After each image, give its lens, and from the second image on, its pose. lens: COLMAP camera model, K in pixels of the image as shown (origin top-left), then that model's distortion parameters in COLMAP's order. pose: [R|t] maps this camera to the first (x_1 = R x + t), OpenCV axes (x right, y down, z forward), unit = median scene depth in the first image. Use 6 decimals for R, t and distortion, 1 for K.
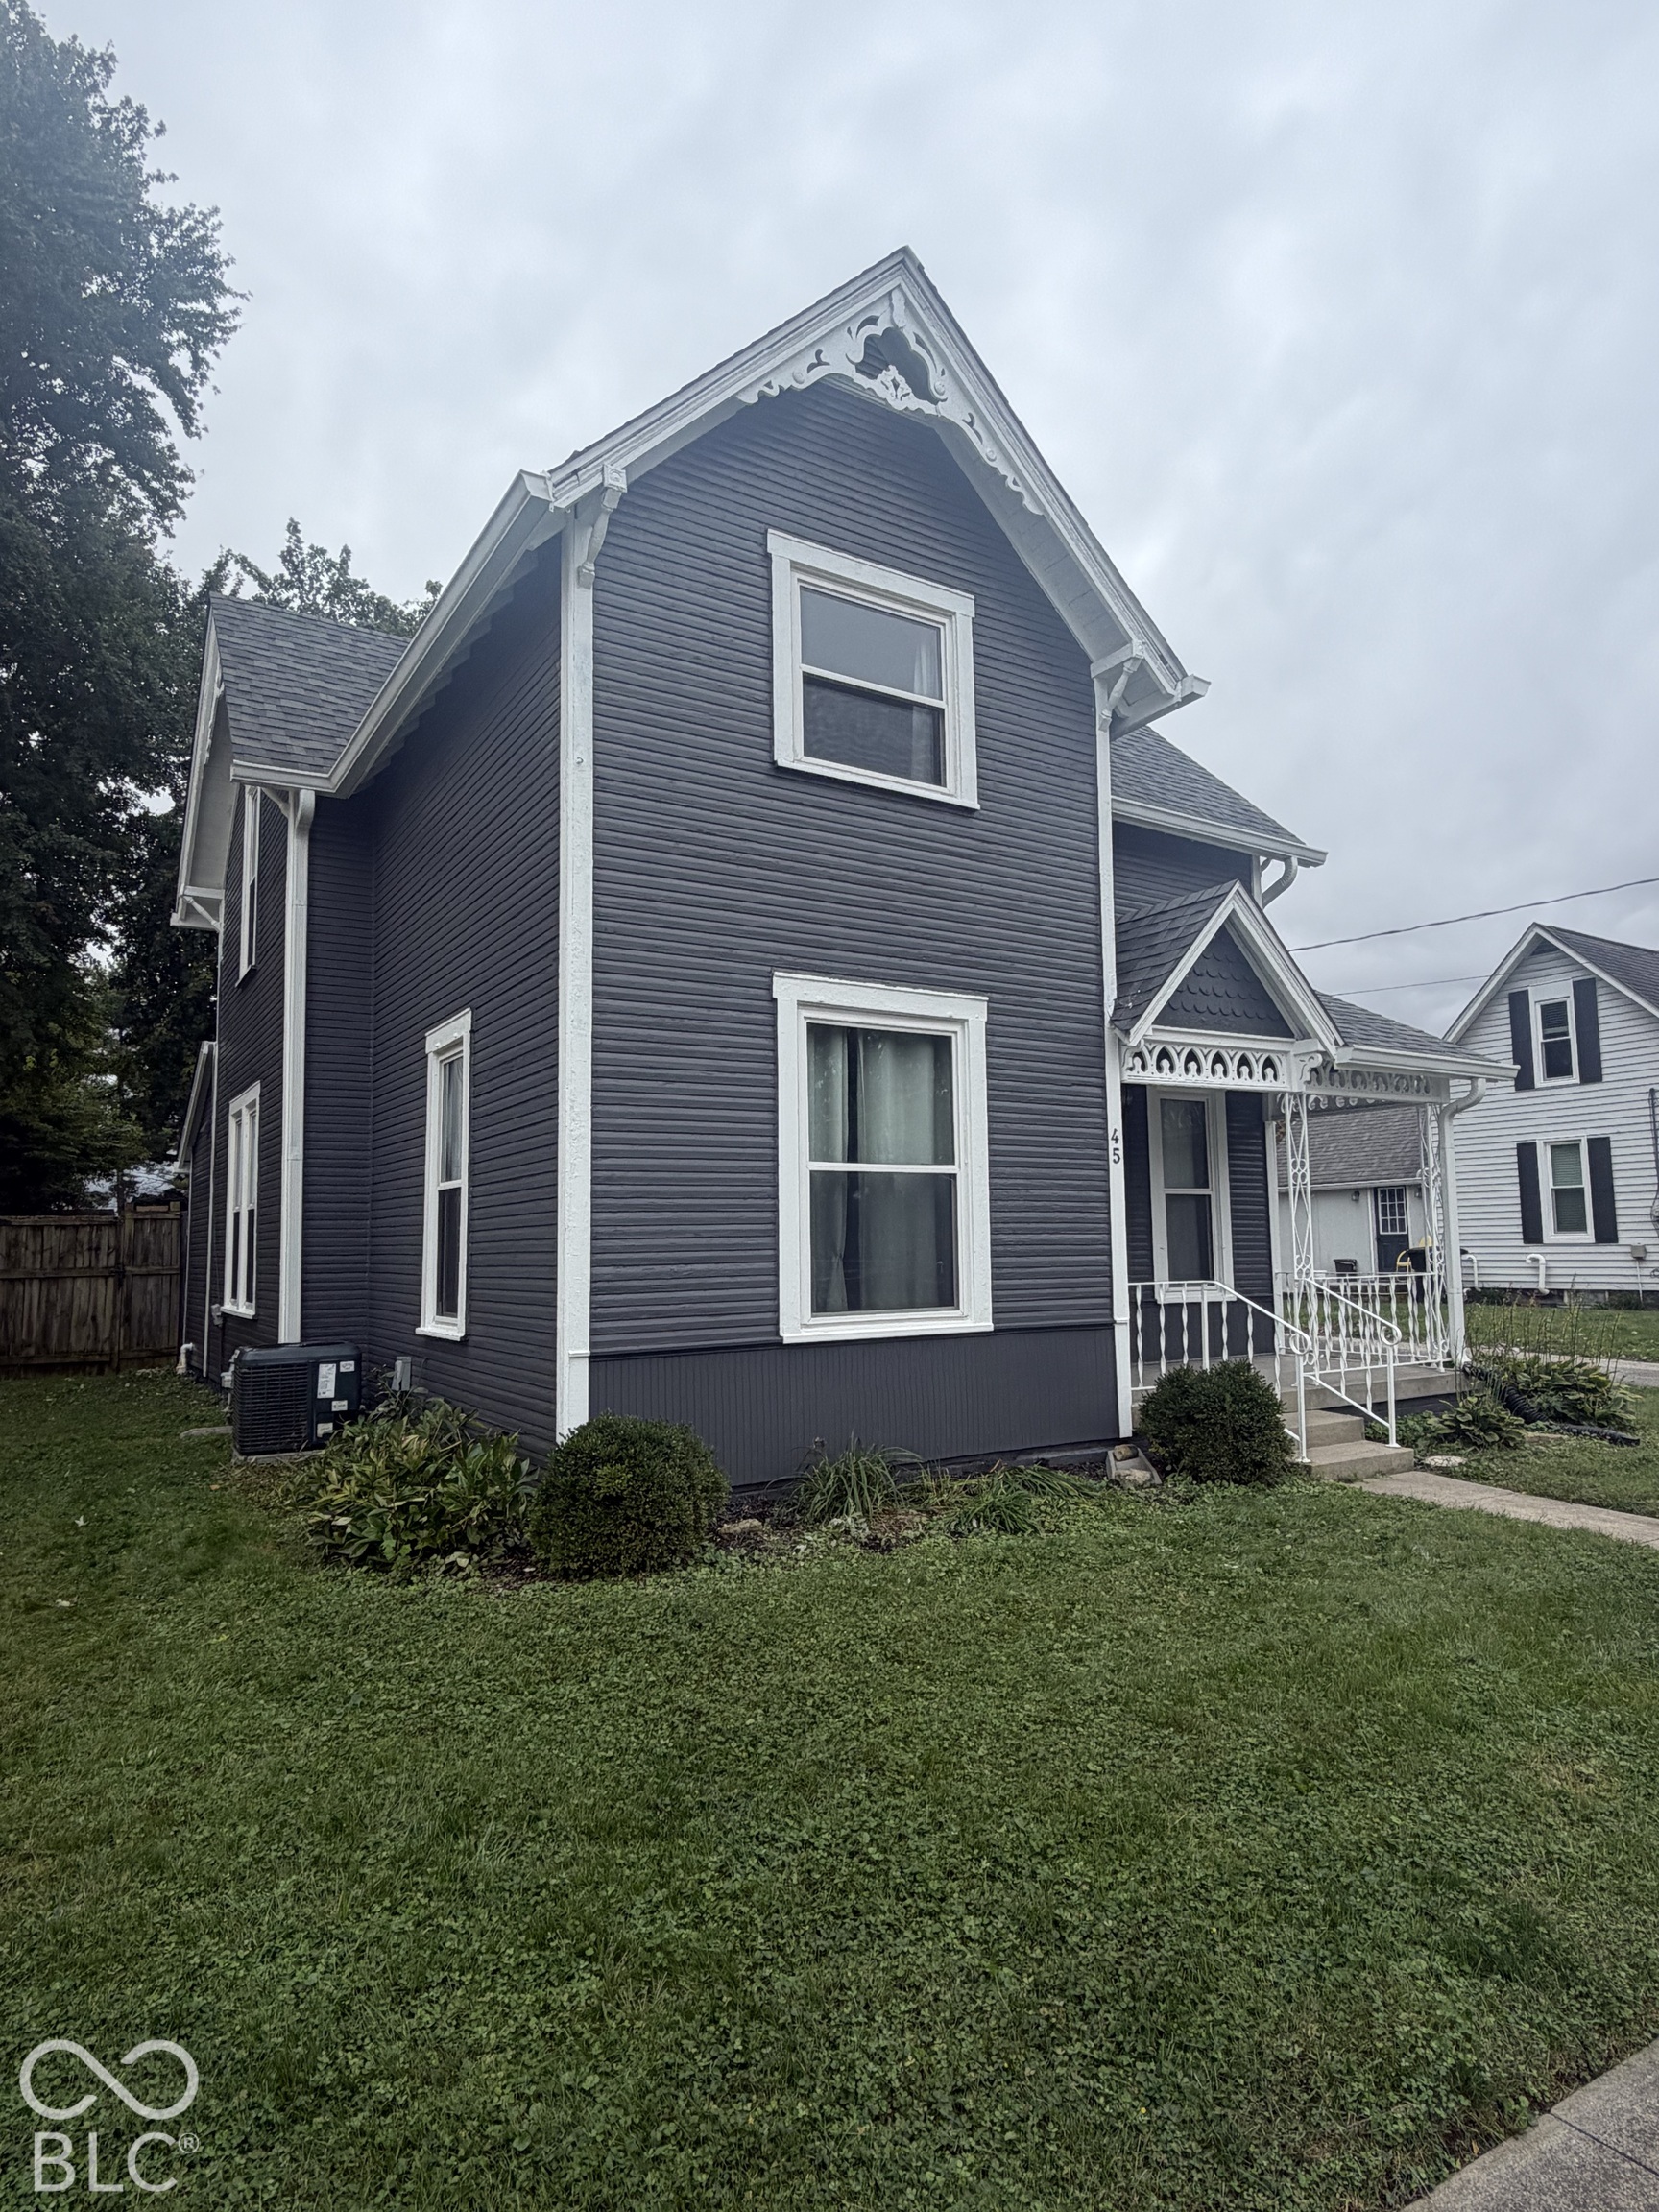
lens RADIAL K [[1266.0, 0, 829.5], [0, 1266.0, 1106.0], [0, 0, 1]] dist [-0.002949, 0.001347]
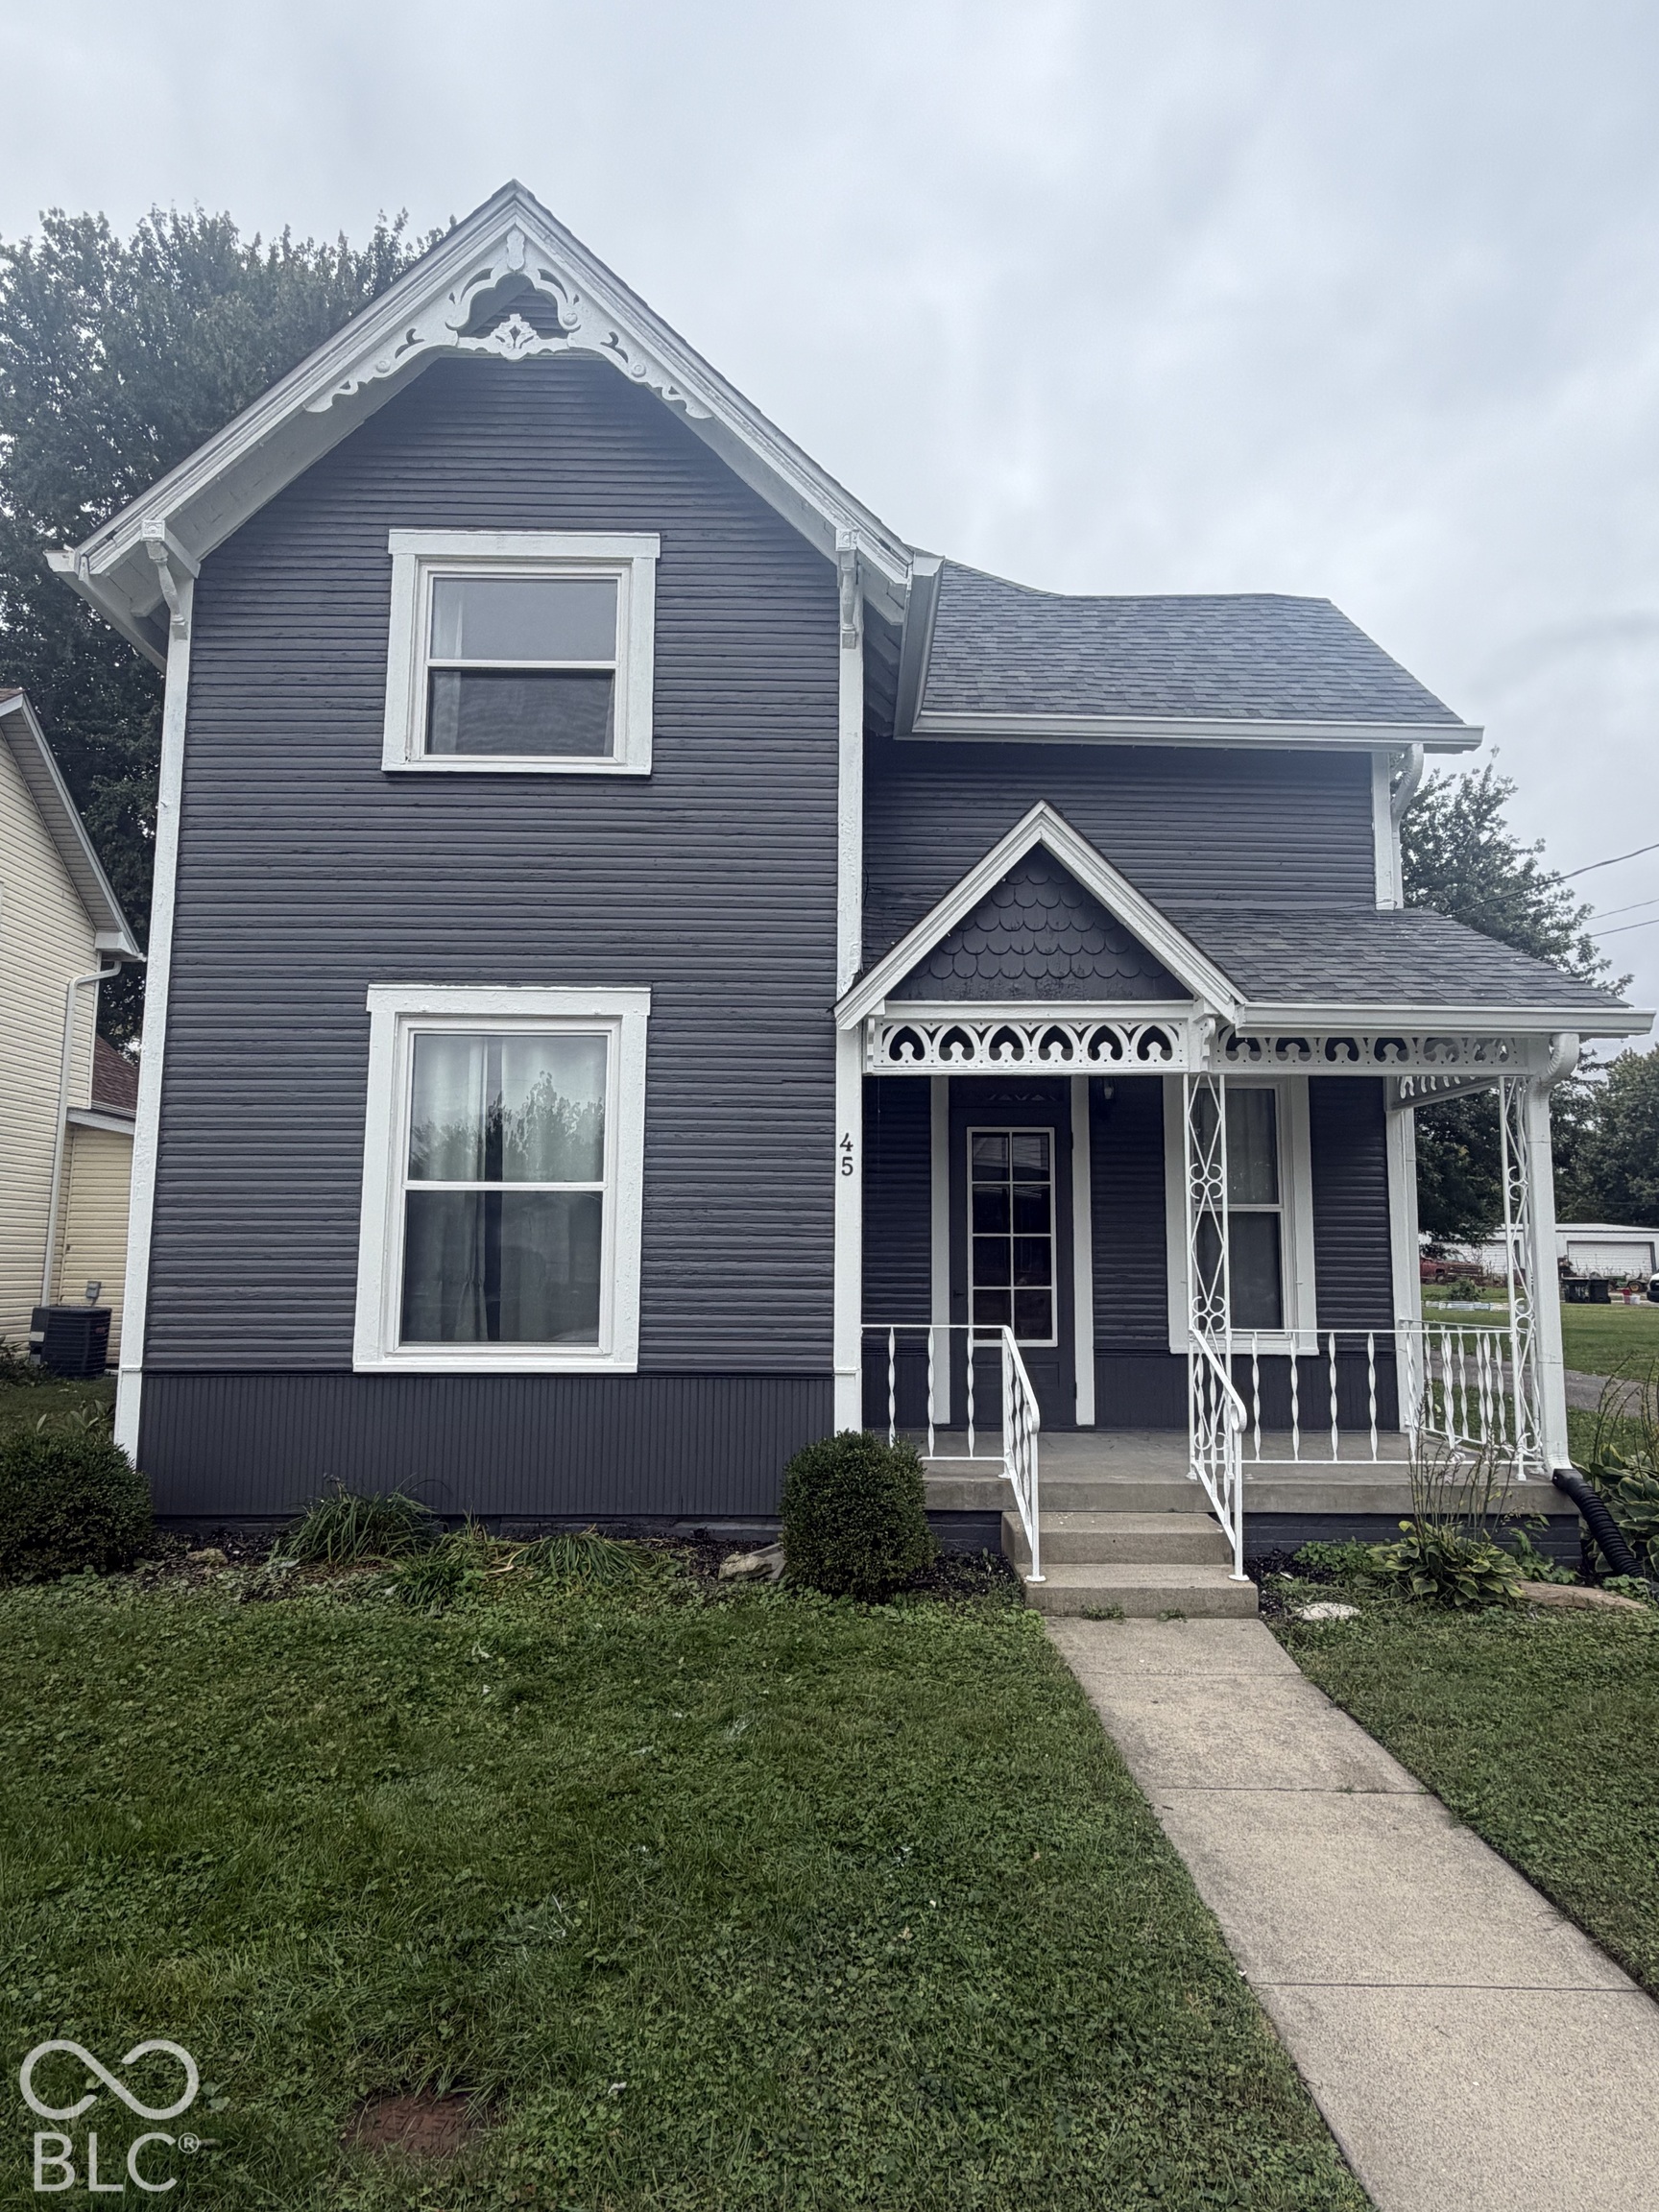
lens RADIAL K [[1266.0, 0, 829.5], [0, 1266.0, 1106.0], [0, 0, 1]] dist [-0.002949, 0.001347]
pose [[0.856606, -0.043278, -0.514152, 0.651416], [0.038213, 0.999061, -0.020431, 0.017113], [0.514554, -0.002146, 0.857456, 0.307182]]
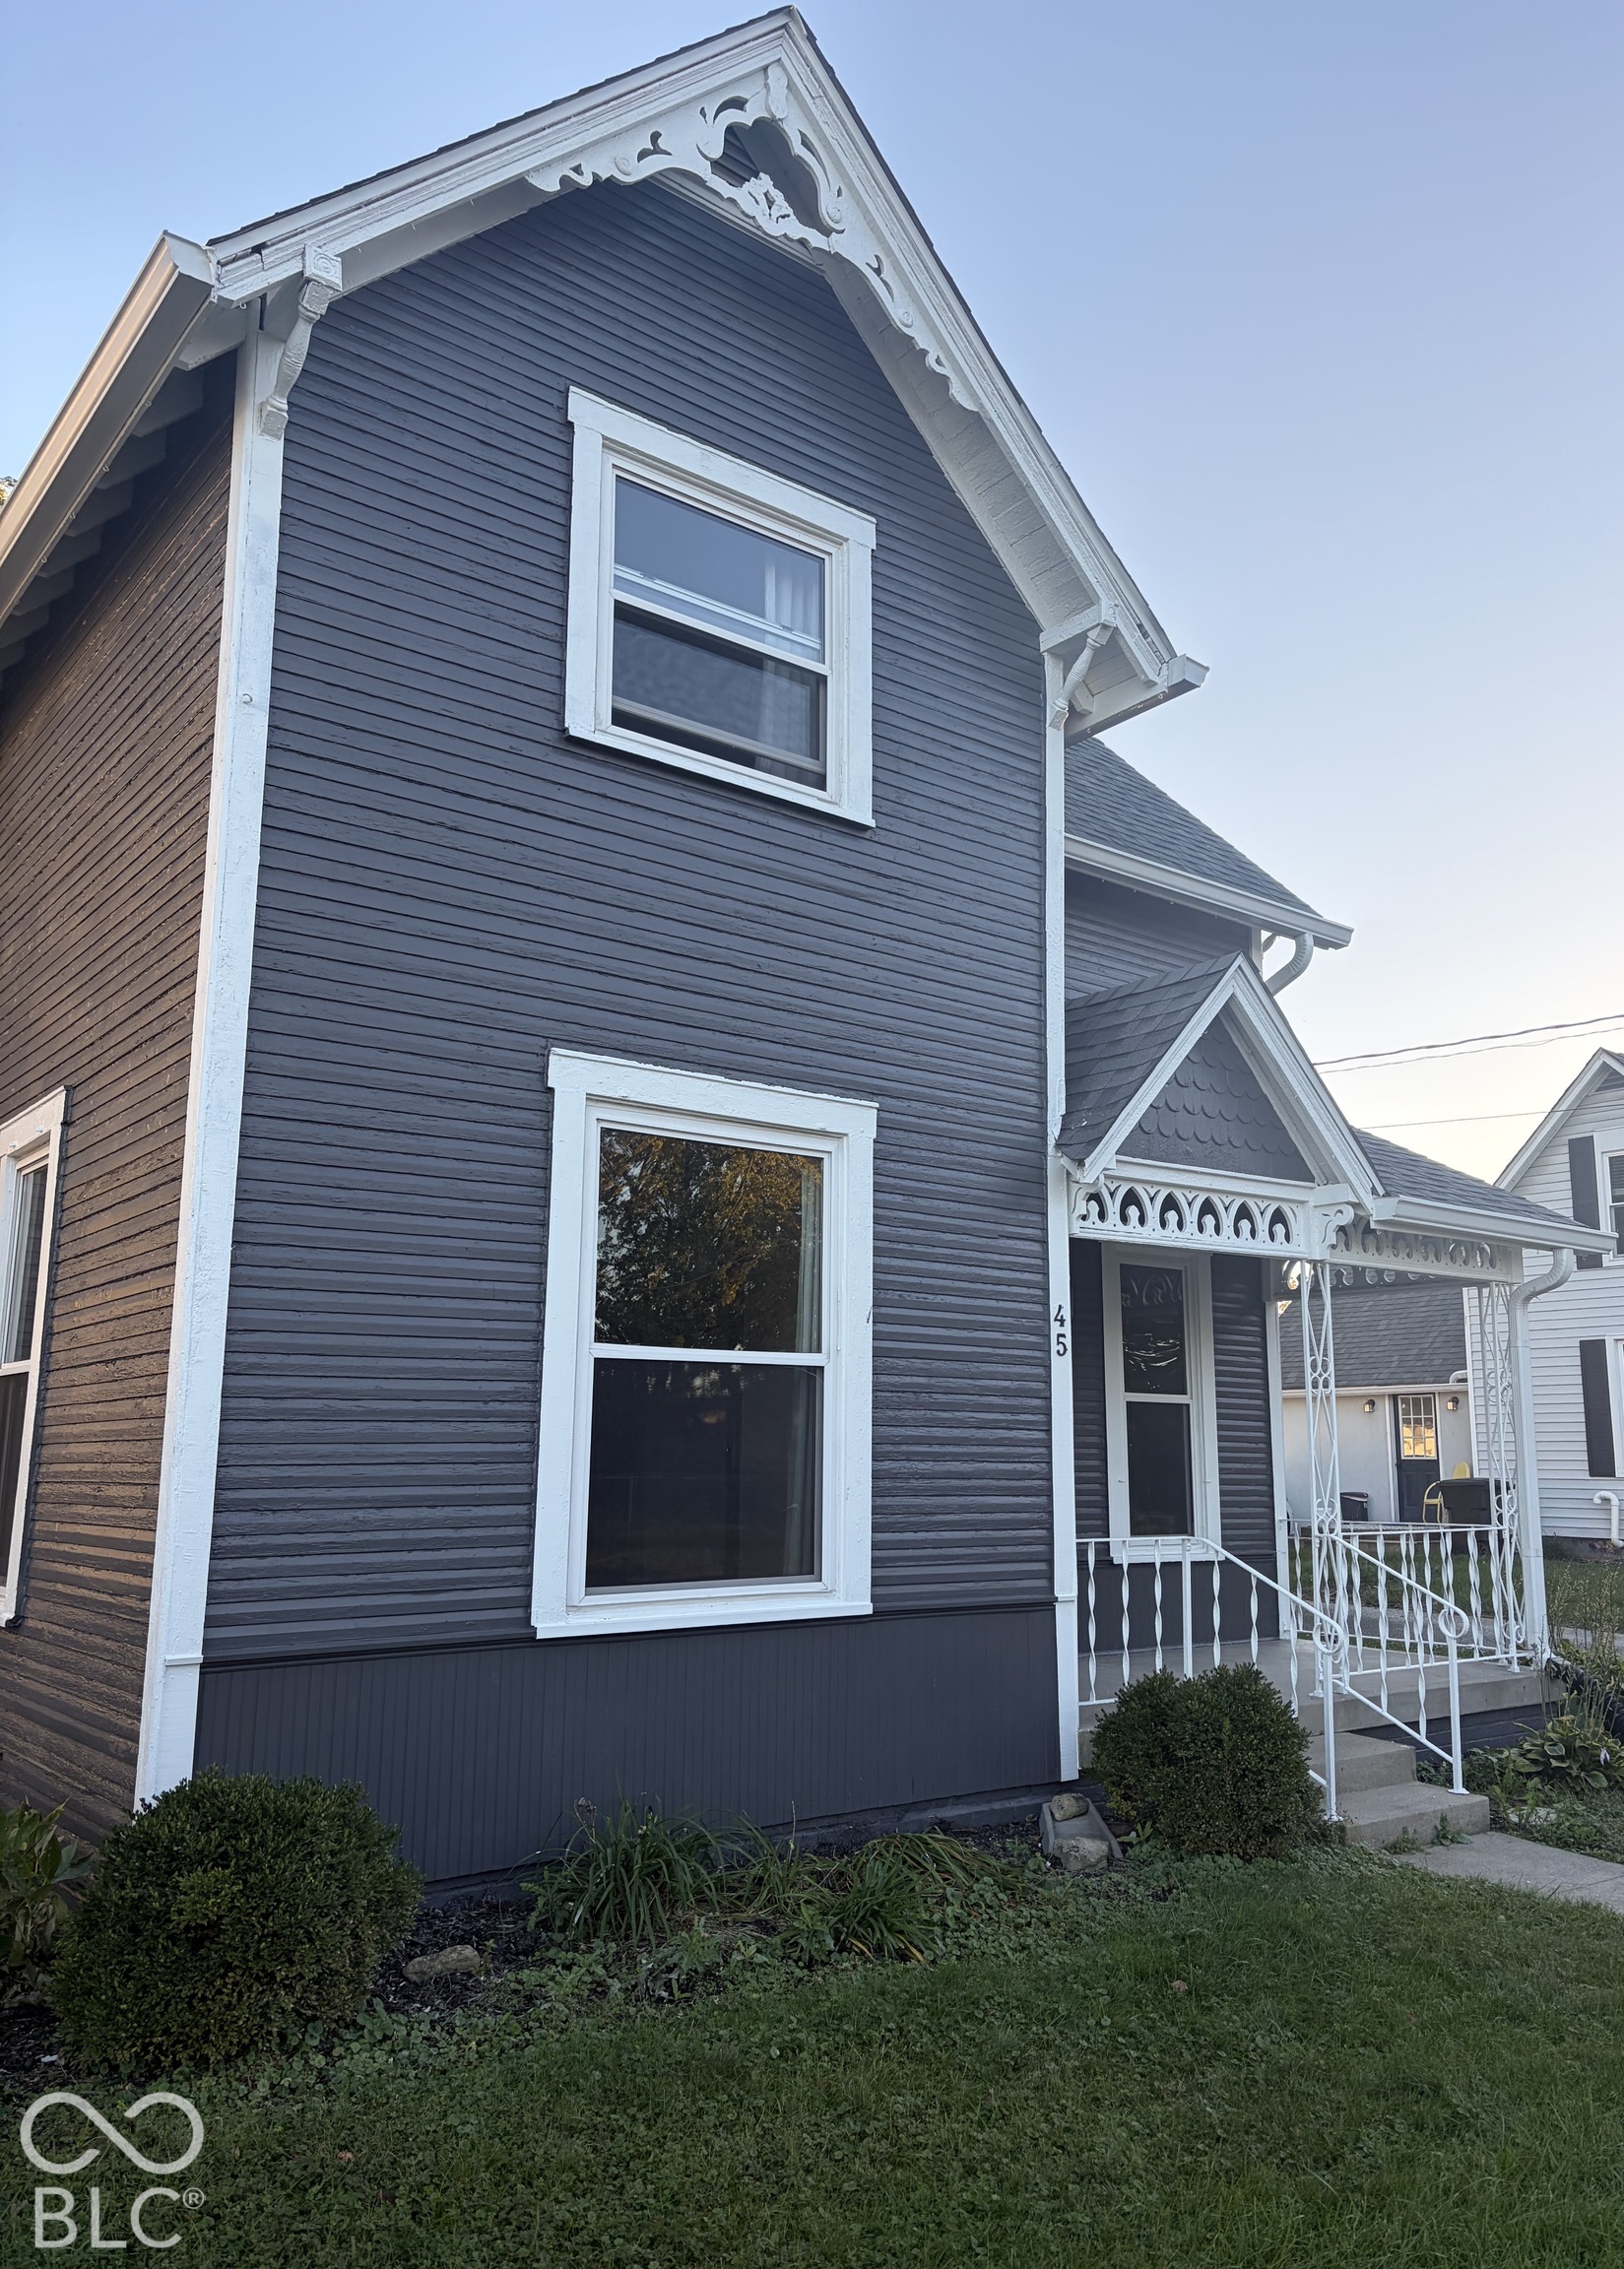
lens RADIAL K [[1690.6, 0, 852.8], [0, 1690.6, 1134.4], [0, 0, 1]] dist [0.068640, -0.080094]
pose [[0.993787, 0.037447, 0.104810, 0.017851], [-0.029205, 0.996439, -0.079101, 0.001964], [-0.107399, 0.075548, 0.991342, 0.112611]]
